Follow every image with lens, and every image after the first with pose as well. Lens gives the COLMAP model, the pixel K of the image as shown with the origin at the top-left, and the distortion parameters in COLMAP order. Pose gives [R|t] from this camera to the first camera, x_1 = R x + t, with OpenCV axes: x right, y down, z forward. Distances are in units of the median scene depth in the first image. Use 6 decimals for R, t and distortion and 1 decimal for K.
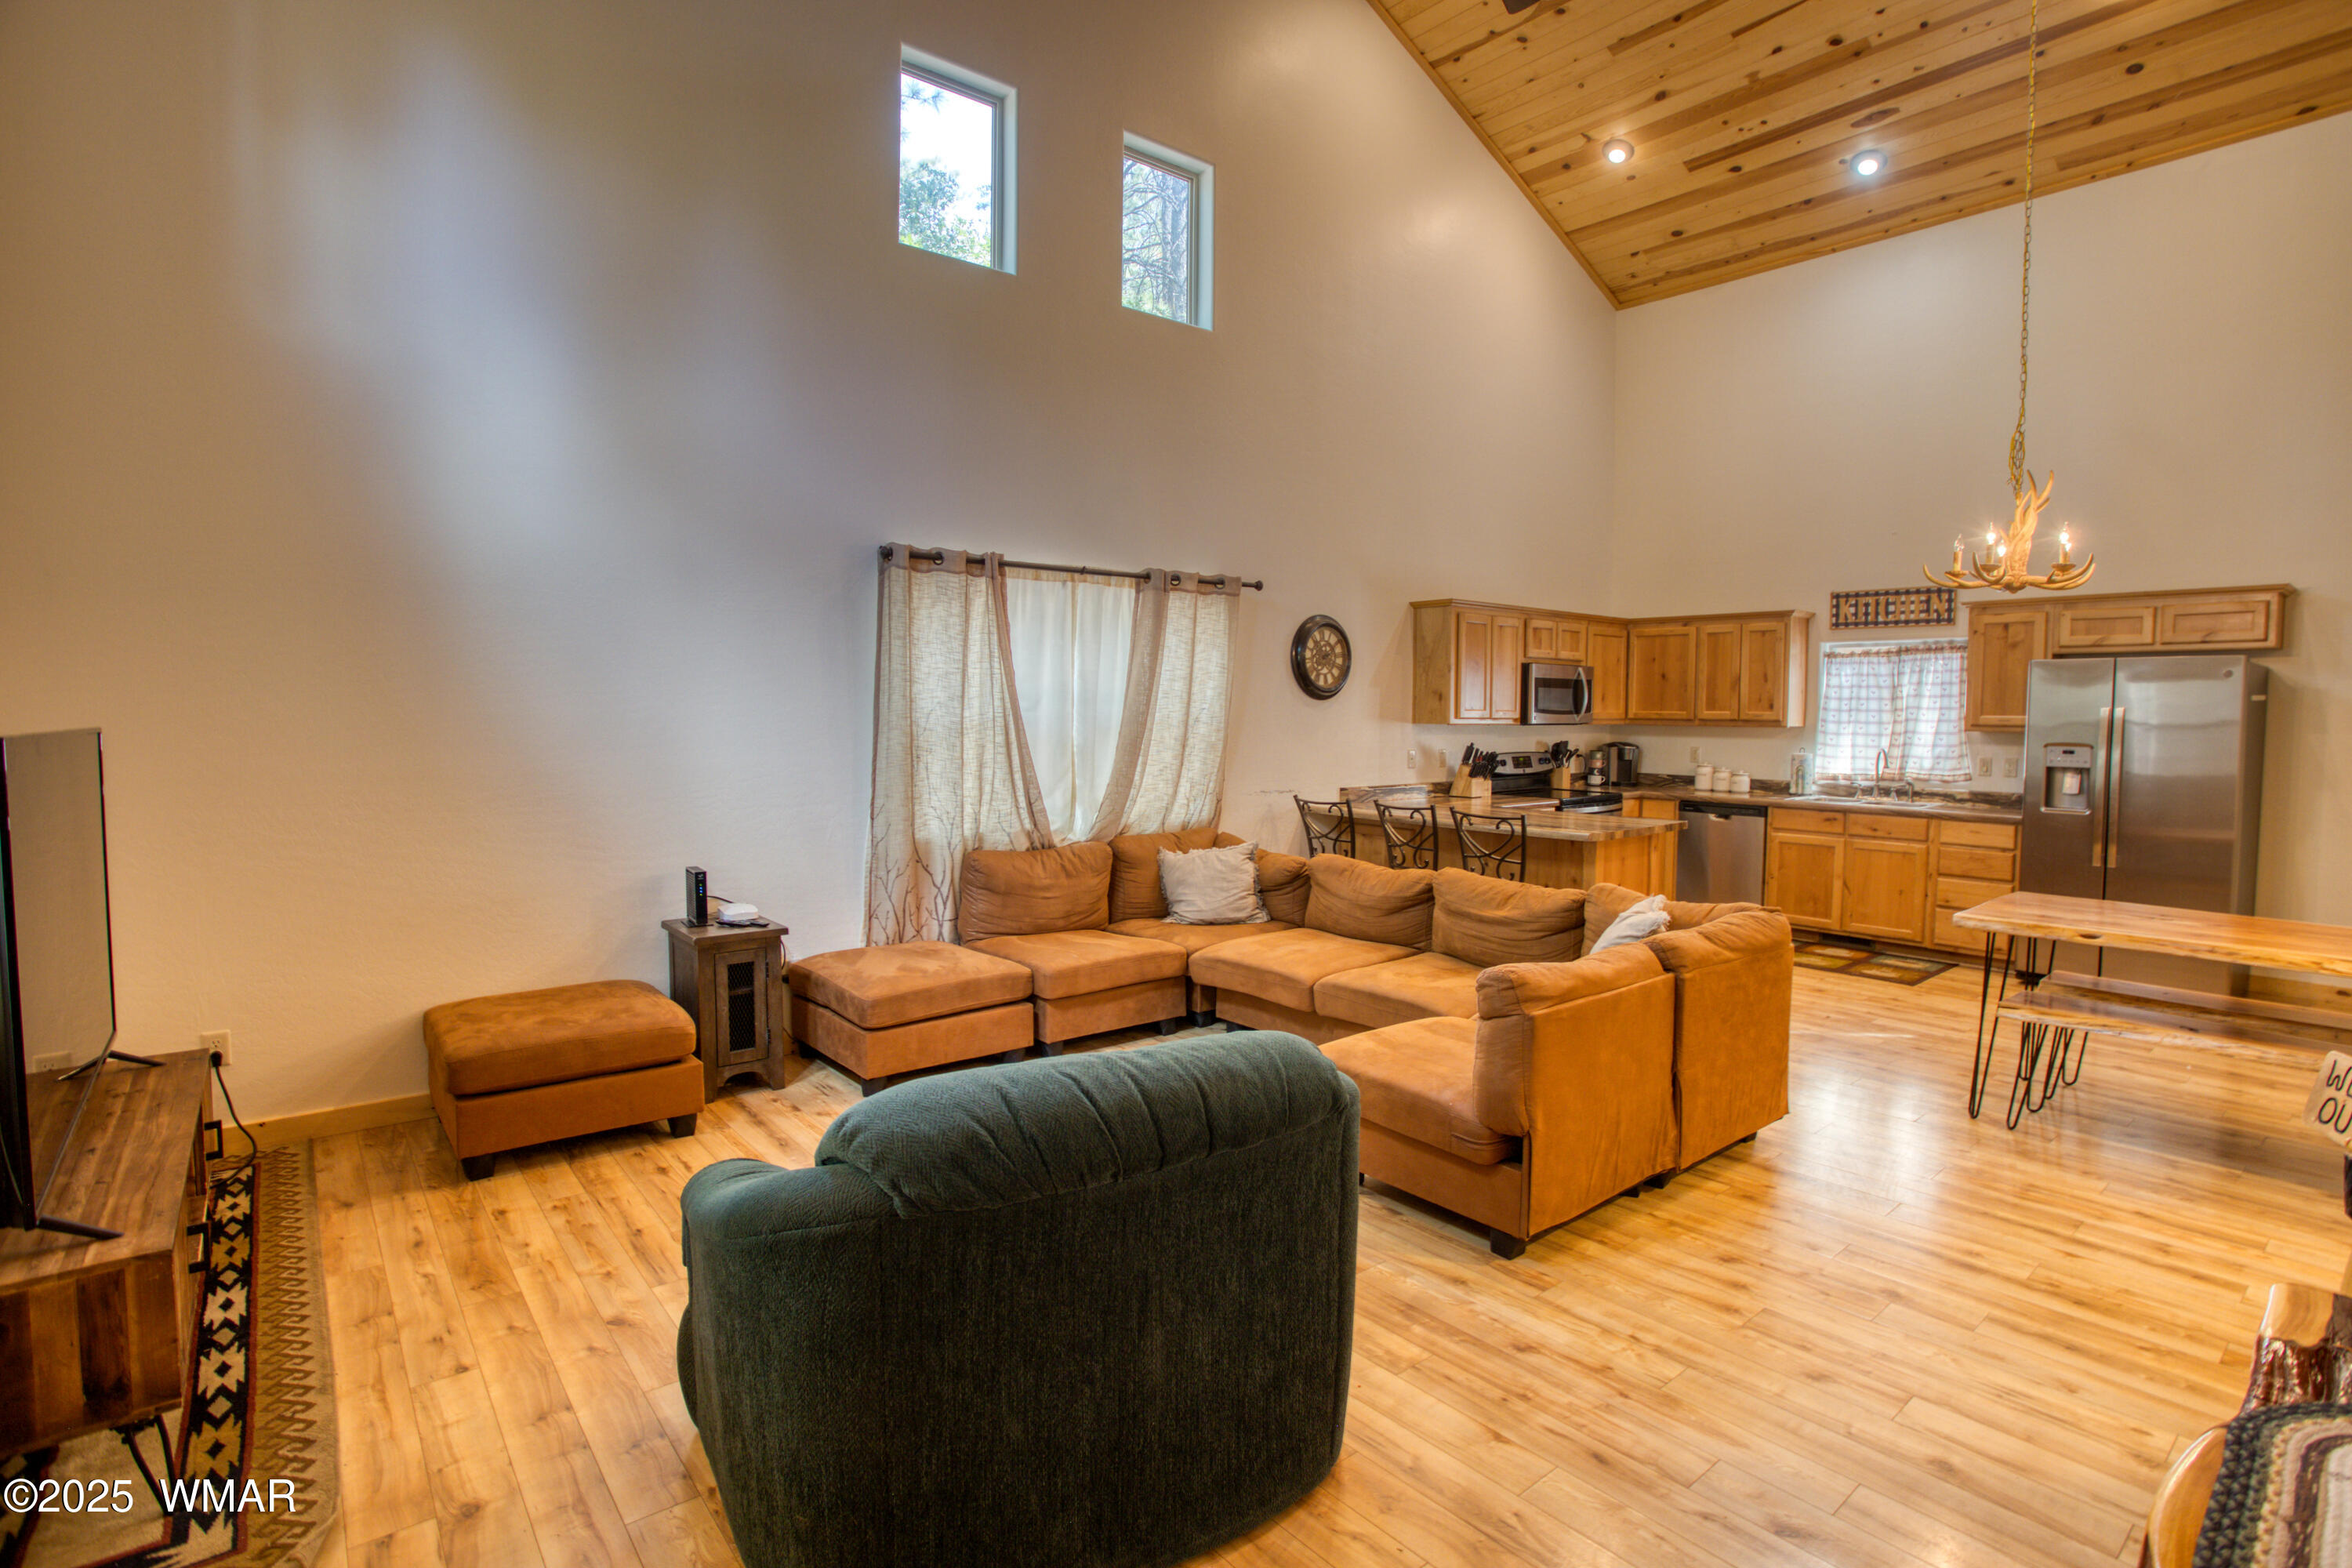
lens RADIAL K [[1150.5, 0, 1213.8], [0, 1150.5, 777.7], [0, 0, 1]] dist [-0.067898, 0.029448]
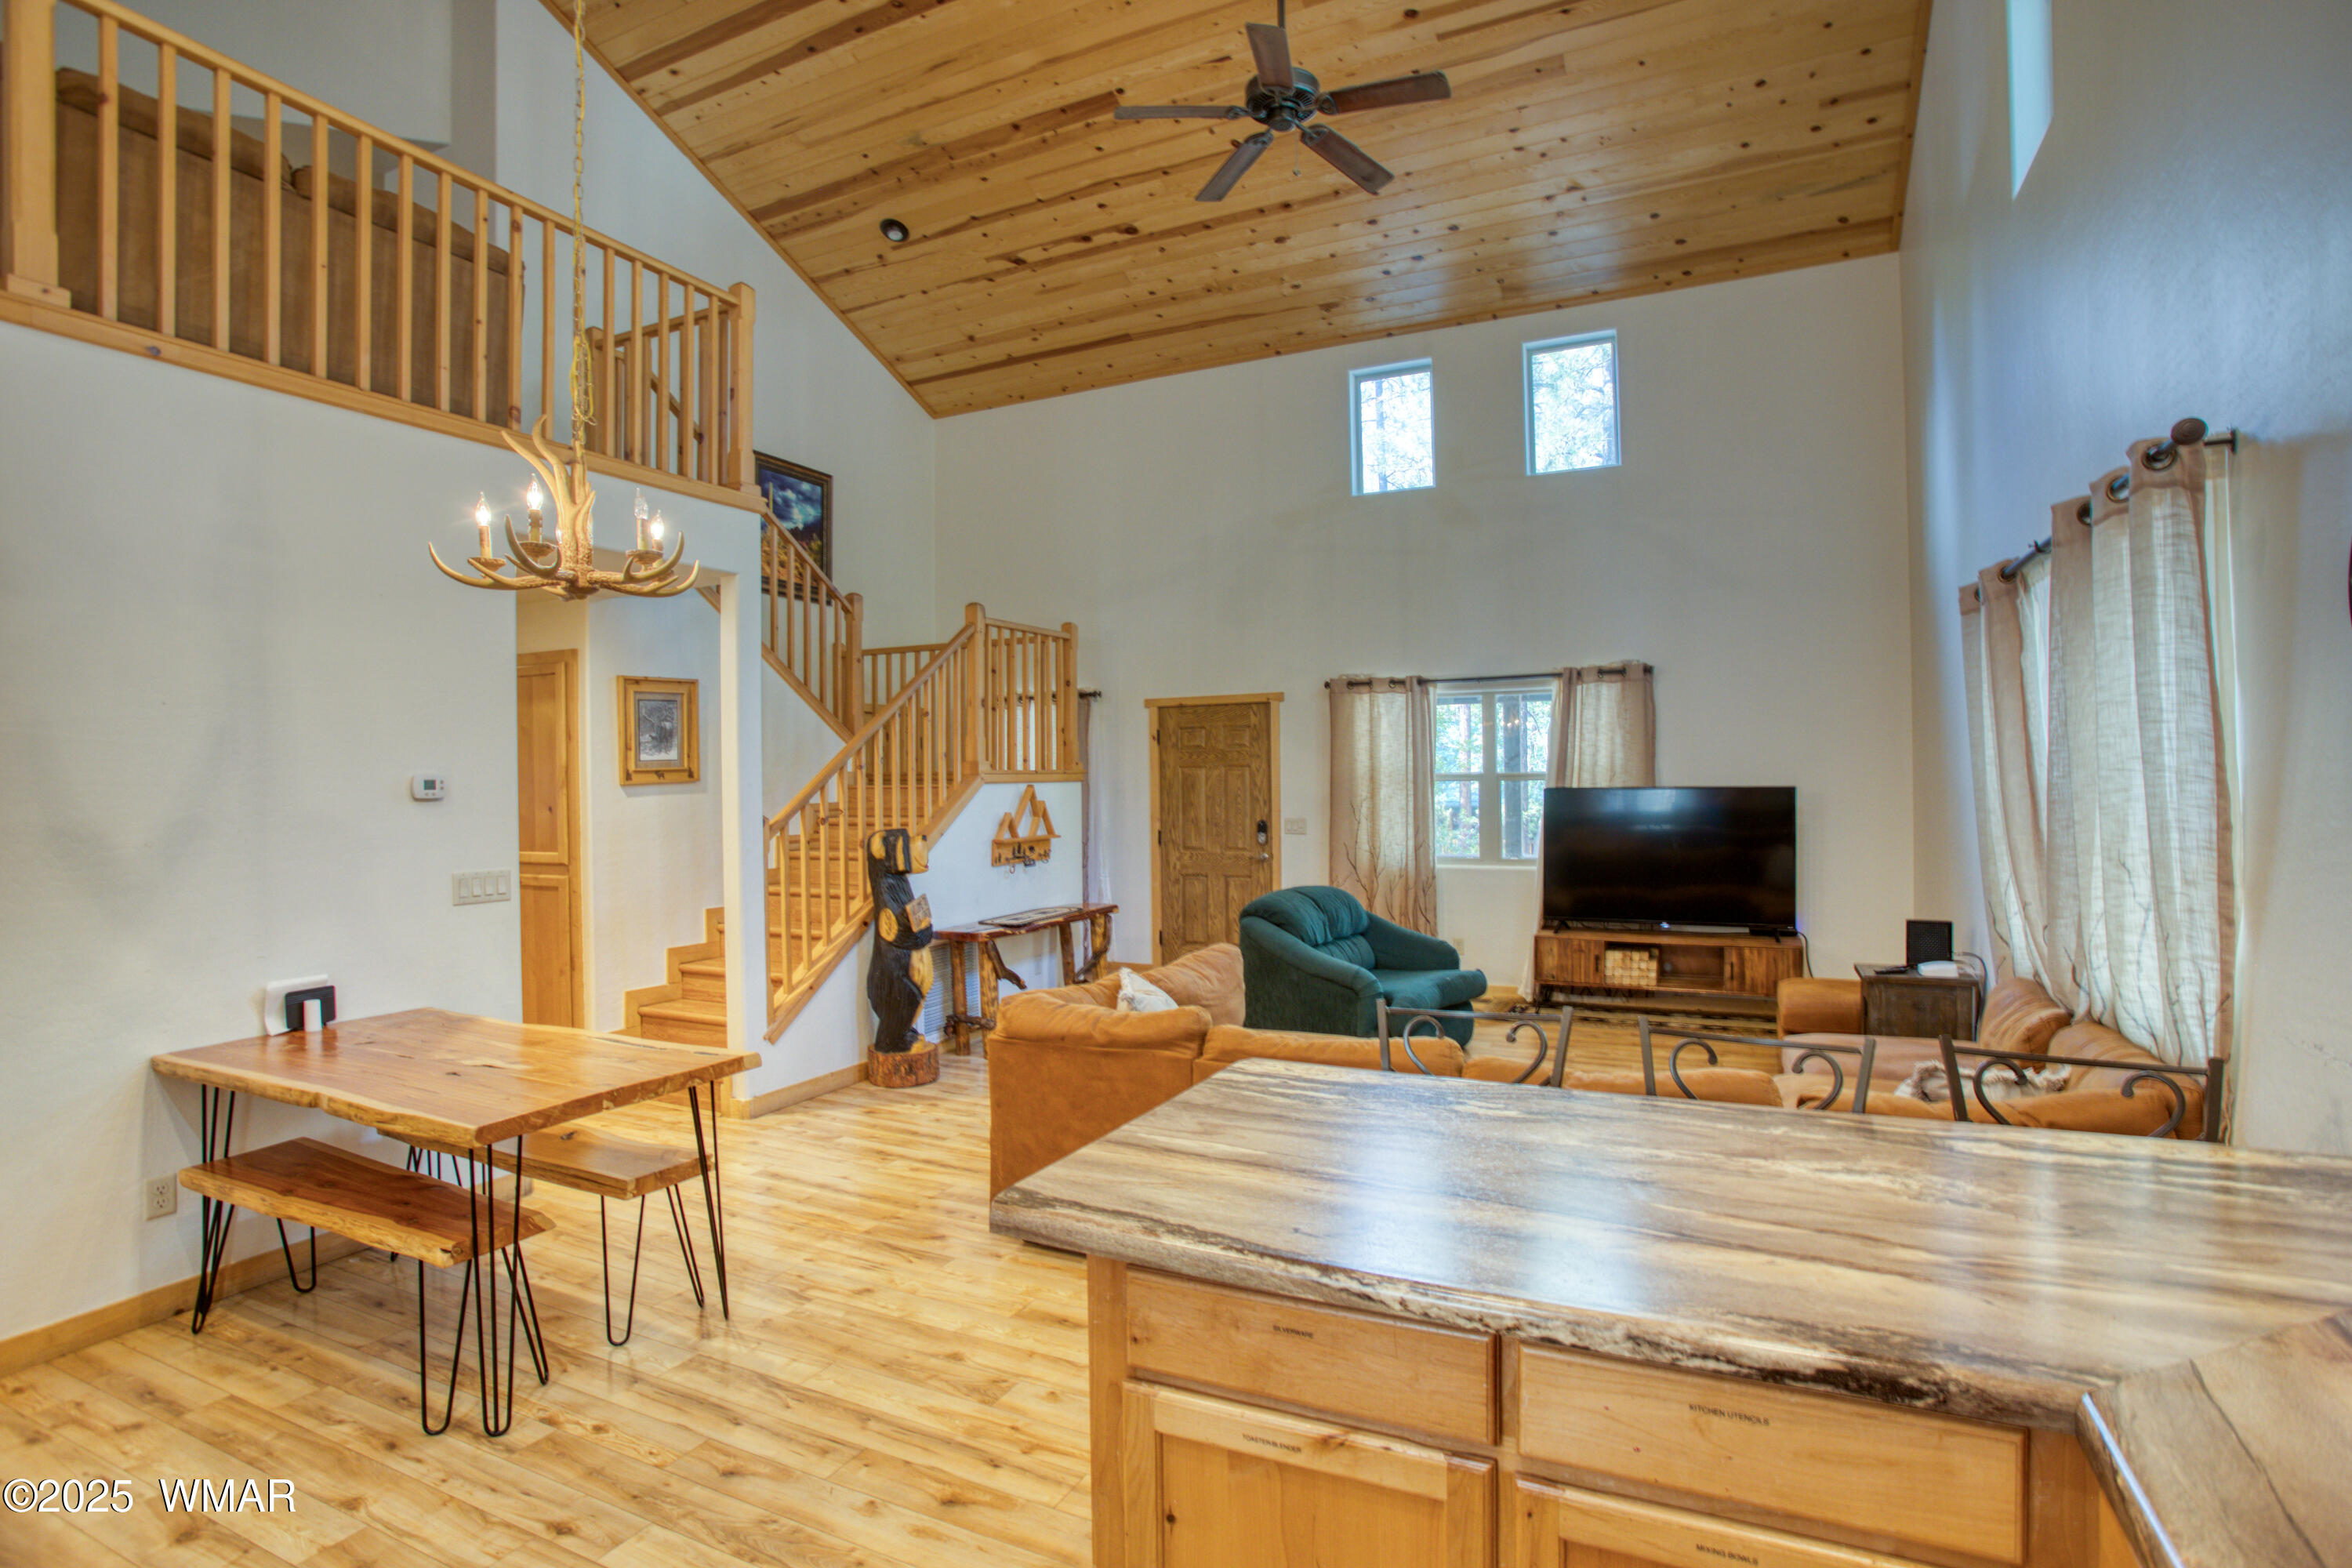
lens RADIAL K [[1152.3, 0, 1191.7], [0, 1152.3, 781.2], [0, 0, 1]] dist [-0.072690, 0.030017]
pose [[-0.920289, 0.004199, -0.391218, 0.400038], [-0.018996, 0.998284, 0.055400, -0.064313], [0.390779, 0.058416, -0.918629, 1.055092]]
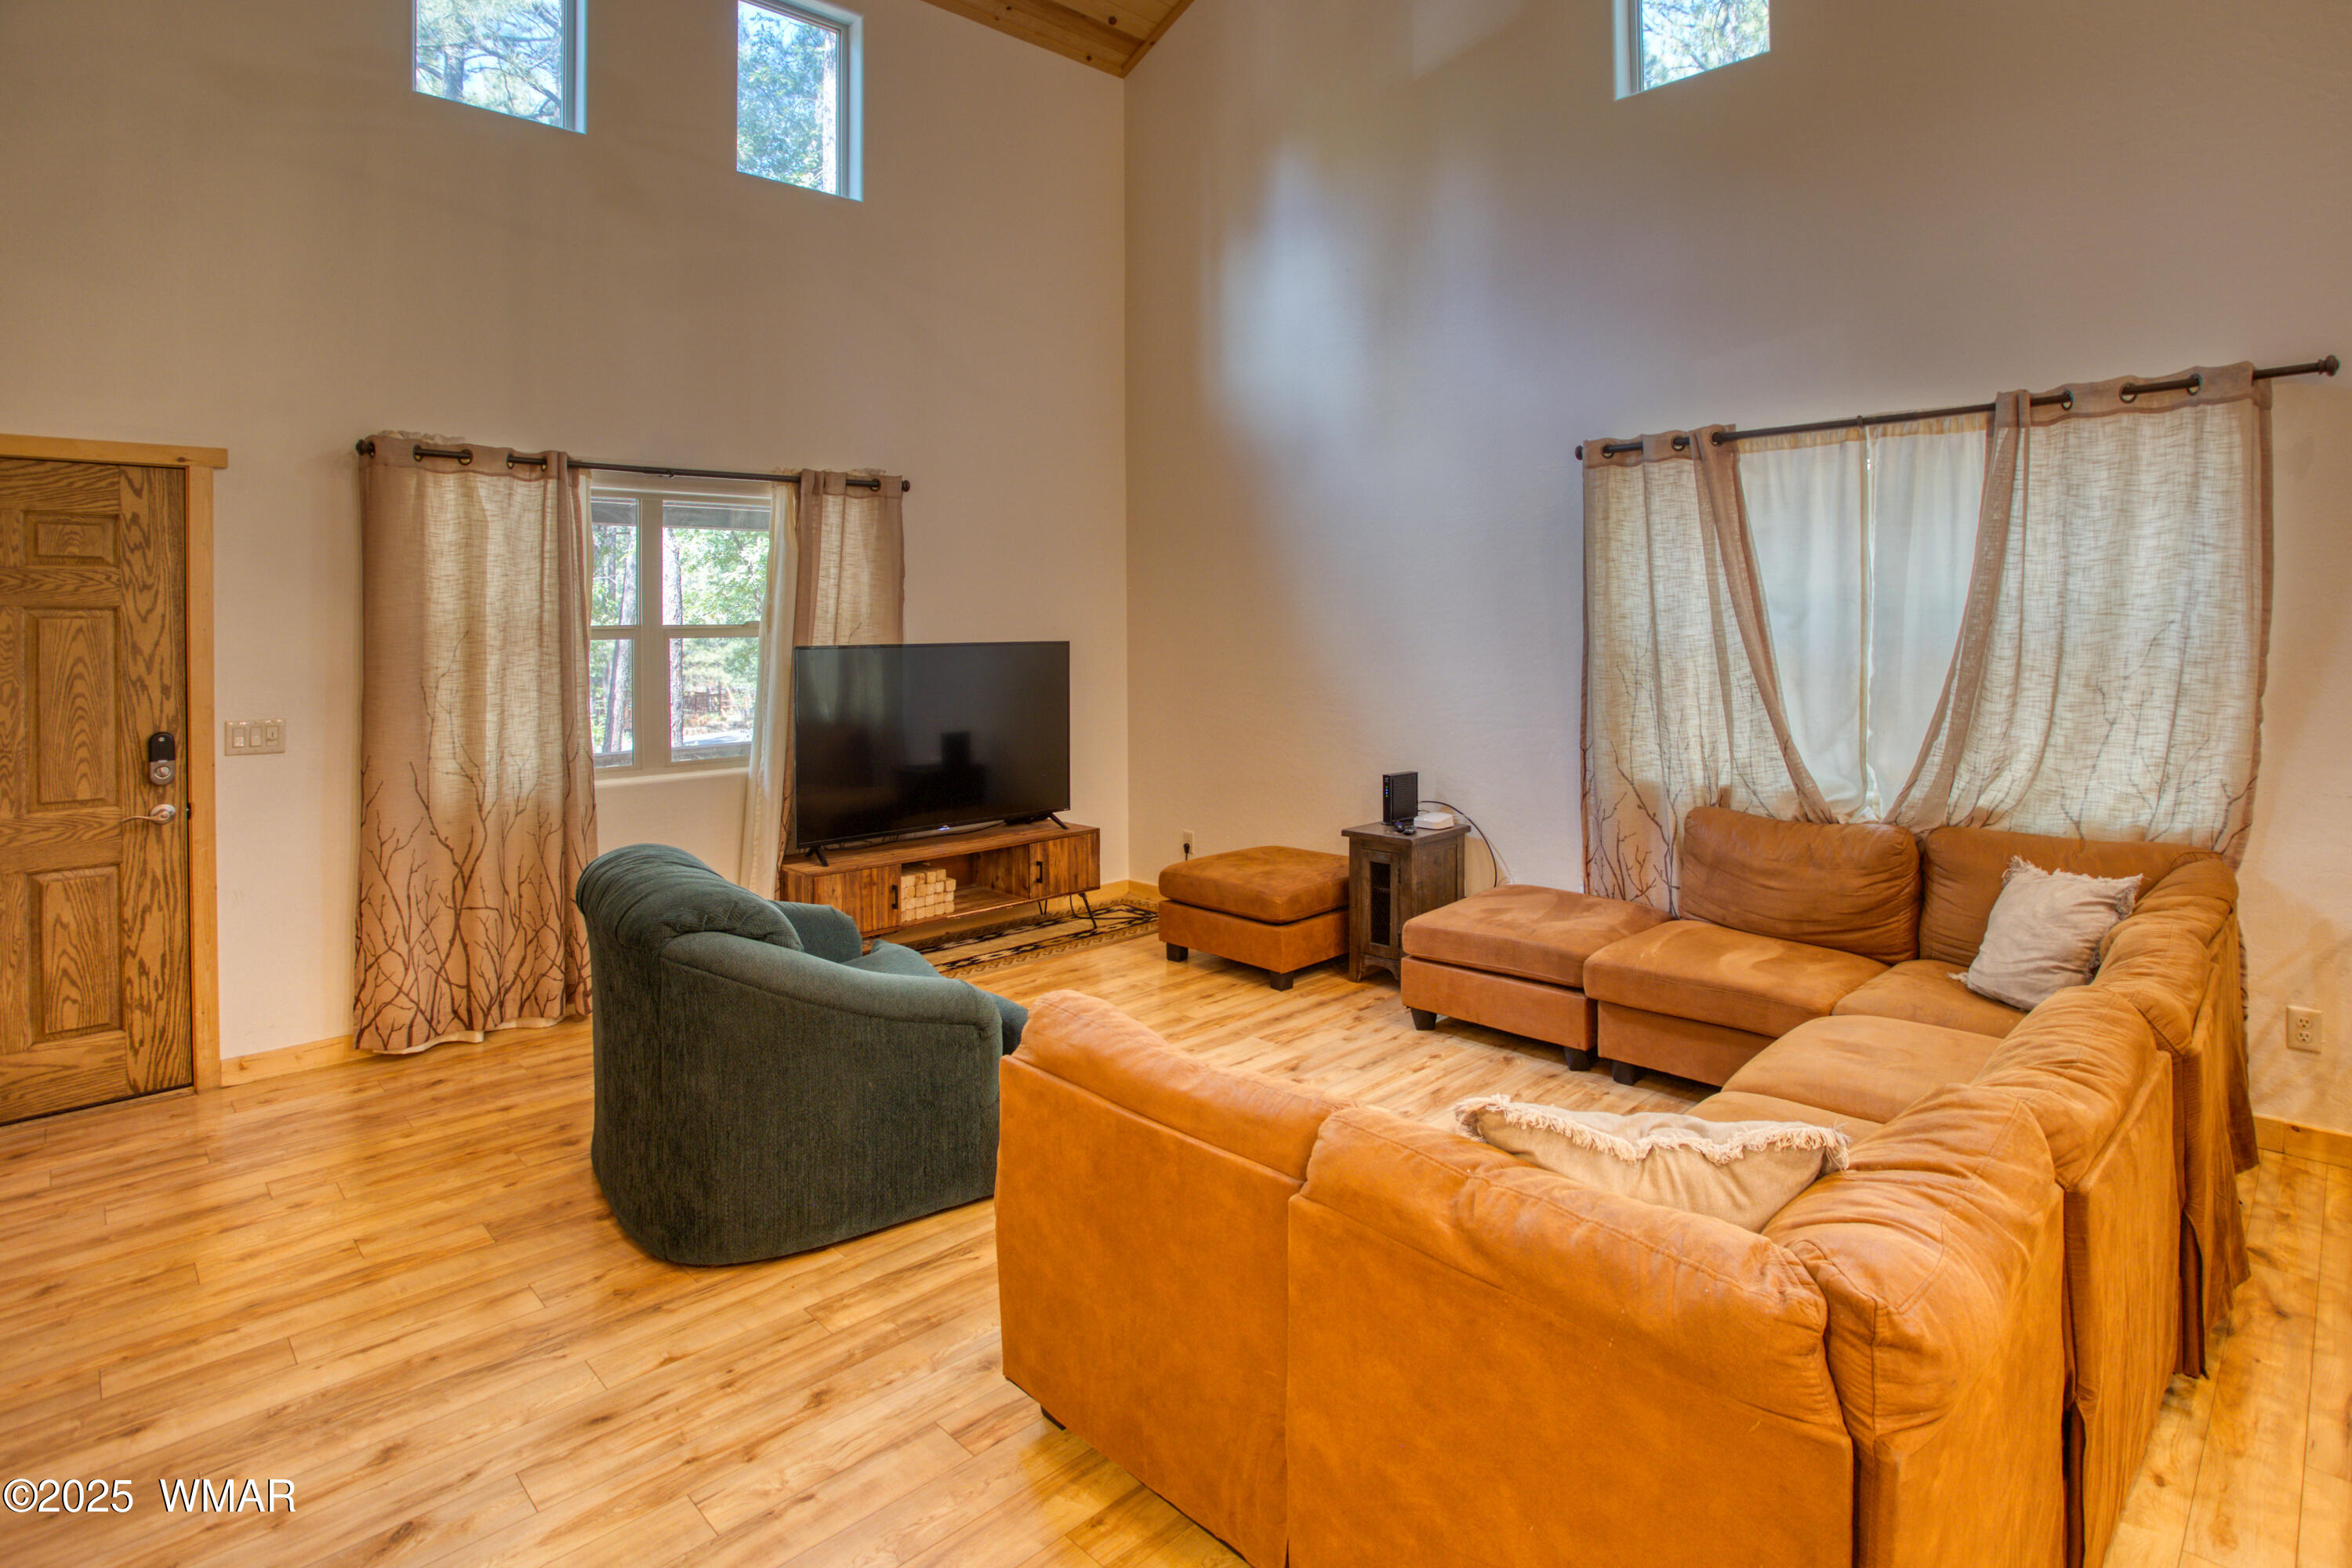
lens RADIAL K [[1218.6, 0, 1203.4], [0, 1218.6, 617.6], [0, 0, 1]] dist [-0.075312, 0.036136]
pose [[0.070089, -0.009757, -0.997493, 0.436728], [-0.048085, 0.998757, -0.013149, -0.028480], [0.996381, 0.048886, 0.069532, 0.442704]]
